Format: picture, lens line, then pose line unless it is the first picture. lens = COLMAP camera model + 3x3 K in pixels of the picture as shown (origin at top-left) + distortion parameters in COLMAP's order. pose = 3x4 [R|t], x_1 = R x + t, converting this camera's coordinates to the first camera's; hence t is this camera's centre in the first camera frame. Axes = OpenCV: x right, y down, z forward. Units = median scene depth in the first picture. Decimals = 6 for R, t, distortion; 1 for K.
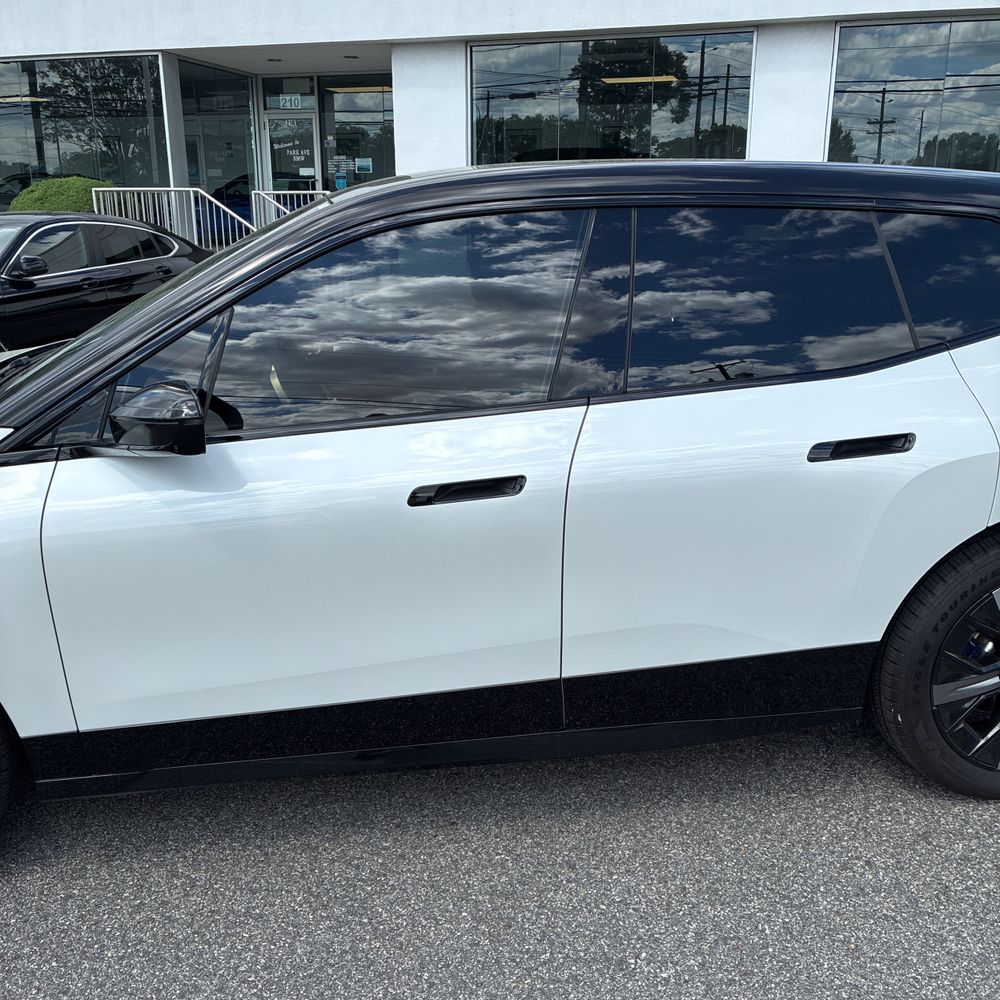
lens RADIAL K [[1039.2, 0, 503.9], [0, 1039.2, 486.7], [0, 0, 1]] dist [0.012710, 0.009492]
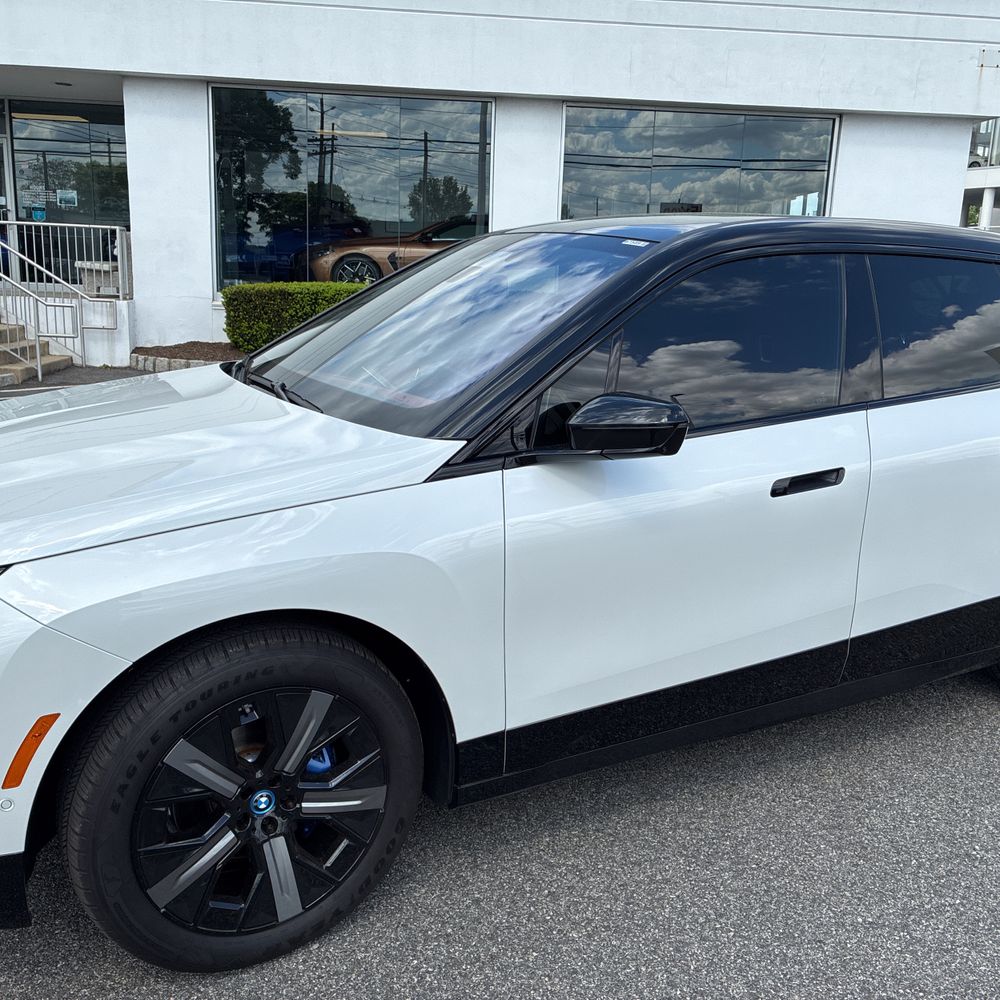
lens RADIAL K [[1027.5, 0, 503.2], [0, 1027.5, 474.0], [0, 0, 1]] dist [0.012182, 0.011437]
pose [[0.926167, -0.040139, 0.374972, -0.578294], [0.060553, 0.997246, -0.042814, 0.017148], [-0.372221, 0.062358, 0.926047, 0.028955]]
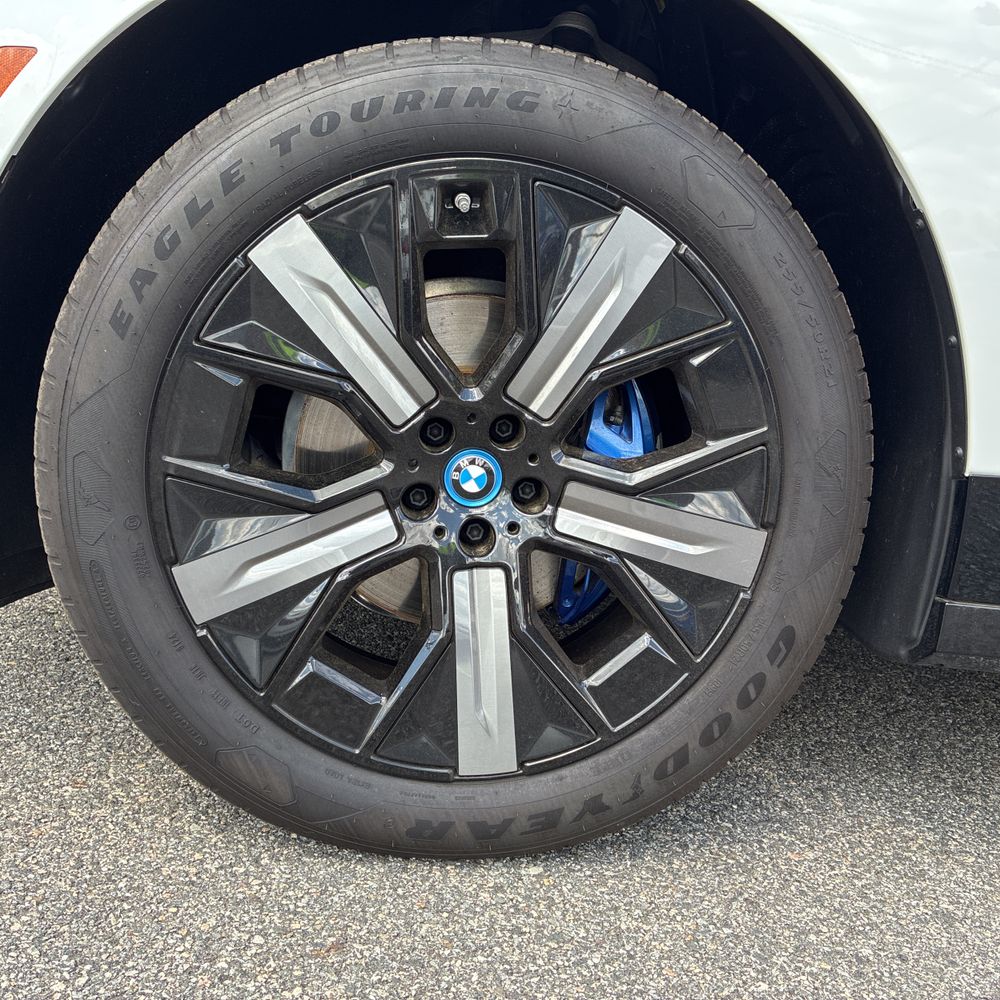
lens RADIAL K [[1027.5, 0, 503.2], [0, 1027.5, 474.0], [0, 0, 1]] dist [0.012182, 0.011437]
pose [[0.987838, 0.150069, -0.040679, -0.457699], [-0.153989, 0.980461, -0.122409, 0.229728], [0.021514, 0.127185, 0.991646, 0.444615]]
